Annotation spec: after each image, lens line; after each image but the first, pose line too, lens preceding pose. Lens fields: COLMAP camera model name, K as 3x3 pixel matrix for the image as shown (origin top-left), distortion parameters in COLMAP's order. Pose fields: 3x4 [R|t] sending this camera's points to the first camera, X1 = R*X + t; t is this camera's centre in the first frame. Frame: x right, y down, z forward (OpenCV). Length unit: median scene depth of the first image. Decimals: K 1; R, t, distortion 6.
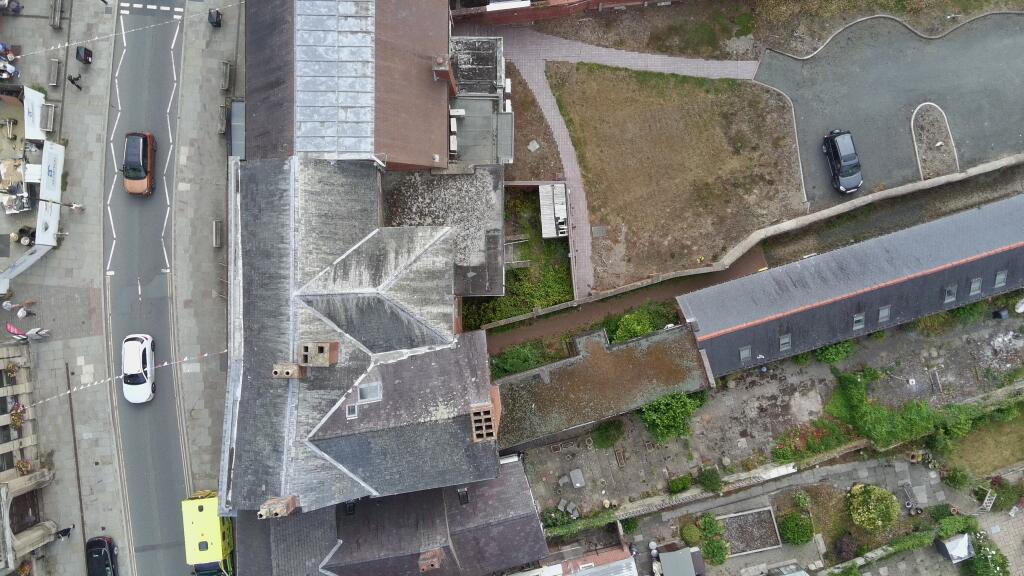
lens RADIAL K [[773.0, 0, 465.6], [0, 773.0, 284.5], [0, 0, 1]] dist [0.067332, -0.066898]
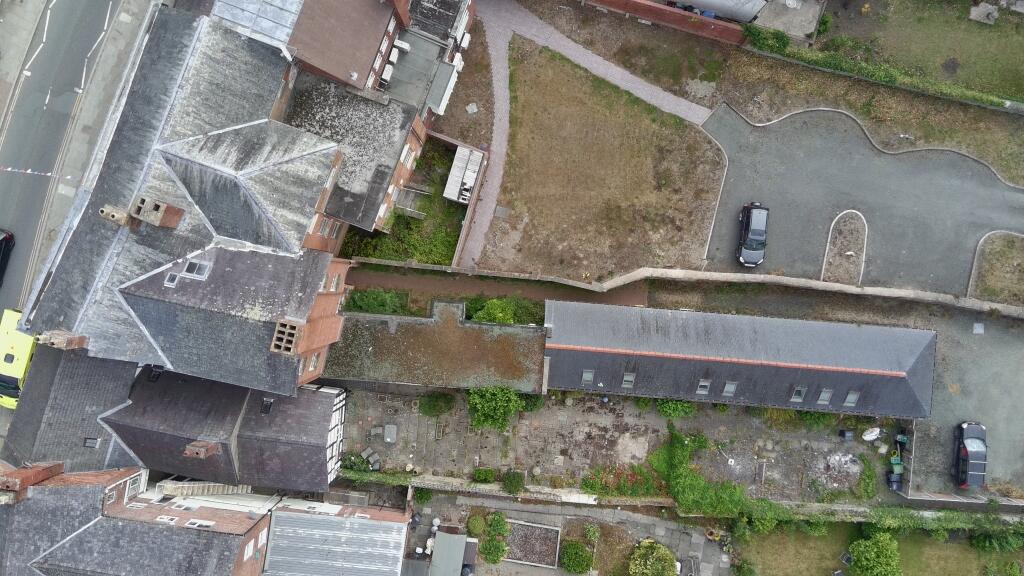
lens RADIAL K [[773.0, 0, 523.0], [0, 773.0, 284.6], [0, 0, 1]] dist [0.067332, -0.066898]
pose [[0.932532, 0.361080, -0.002303, 0.237190], [-0.361001, 0.932430, 0.015906, -0.007452], [0.007891, -0.014001, 0.999871, 0.001957]]
